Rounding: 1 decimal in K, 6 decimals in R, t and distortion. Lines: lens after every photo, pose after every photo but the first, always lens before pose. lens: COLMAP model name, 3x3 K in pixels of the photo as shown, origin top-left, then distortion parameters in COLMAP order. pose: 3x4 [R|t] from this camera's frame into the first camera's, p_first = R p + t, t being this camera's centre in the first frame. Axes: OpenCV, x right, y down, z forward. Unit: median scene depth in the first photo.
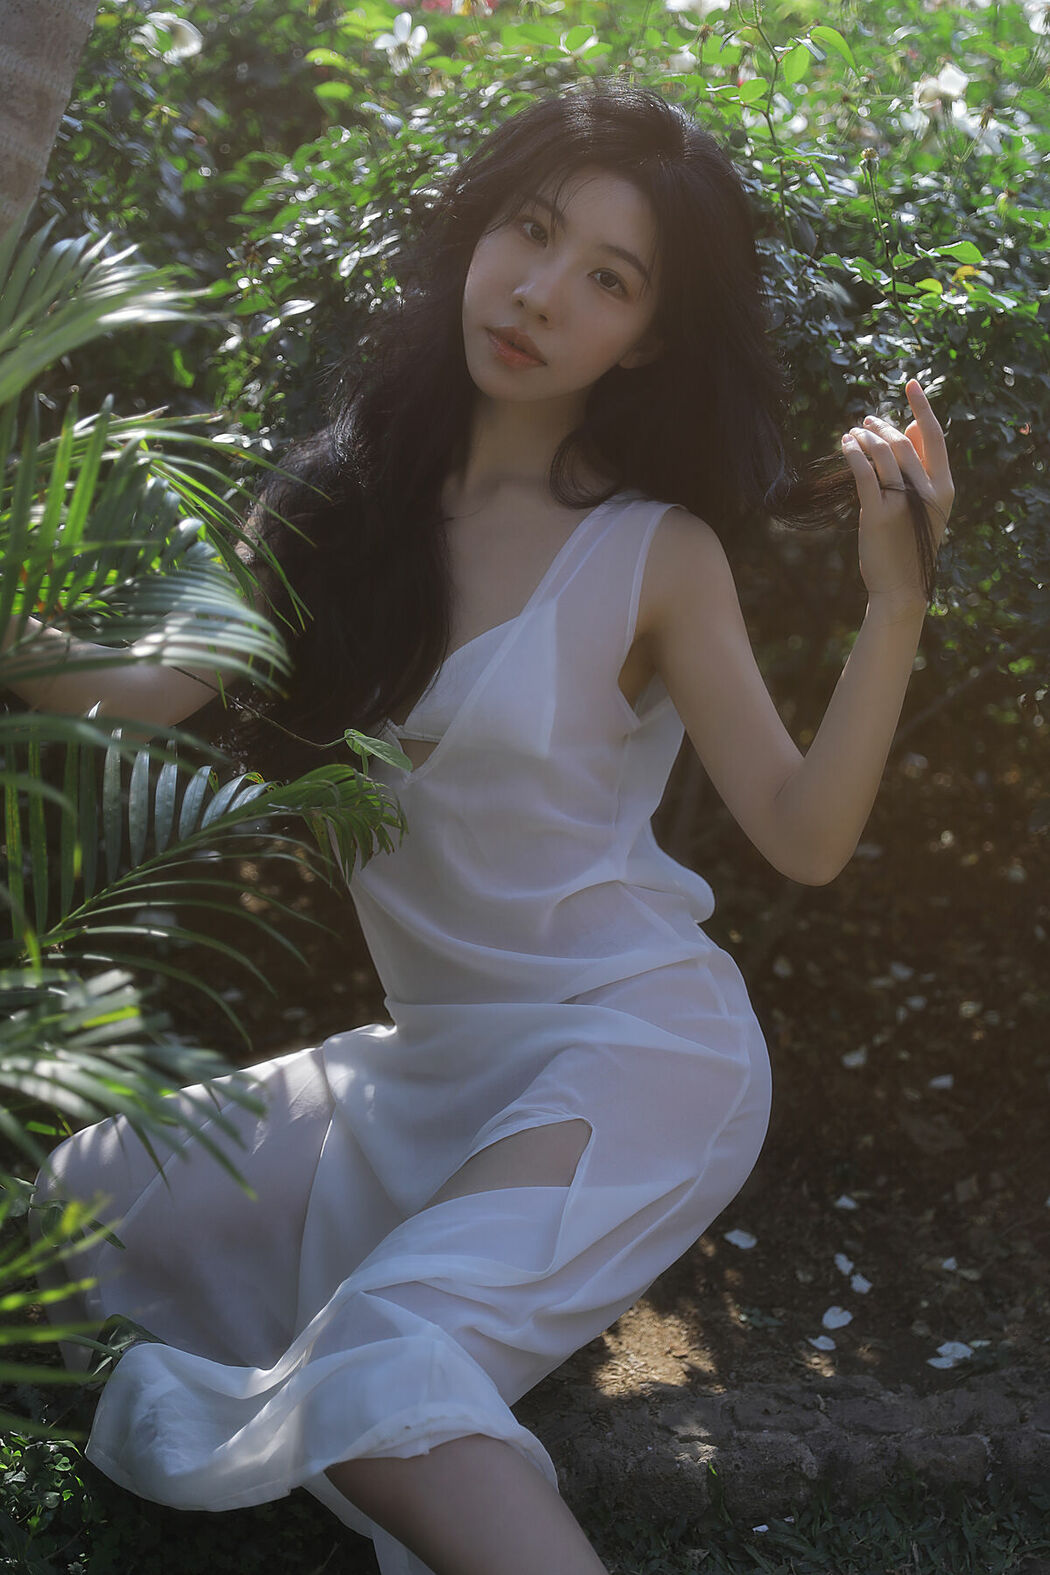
lens RADIAL K [[3421.3, 0, 524.6], [0, 3421.3, 788.9], [0, 0, 1]] dist [0.287742, 0.000000]
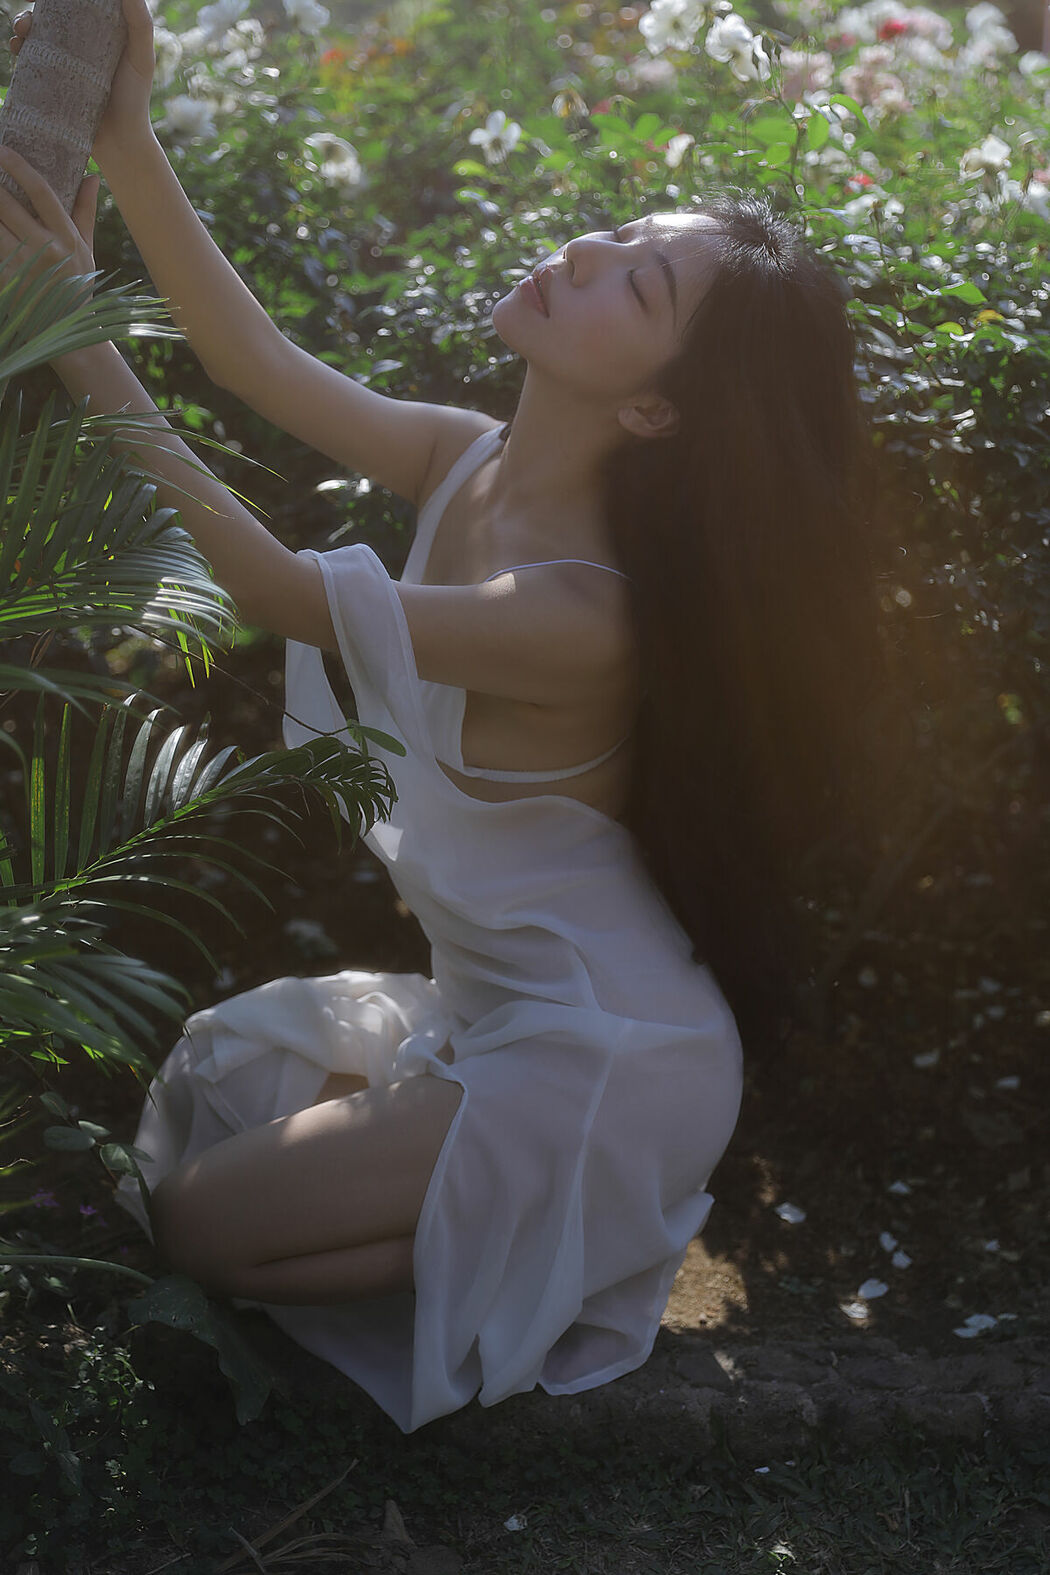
lens RADIAL K [[3051.8, 0, 525.4], [0, 3051.8, 786.4], [0, 0, 1]] dist [0.239758, 0.000000]
pose [[0.981438, -0.001772, -0.191773, 0.171055], [-0.010920, 0.997819, -0.065103, 0.062245], [0.191470, 0.065989, 0.979278, 0.035161]]
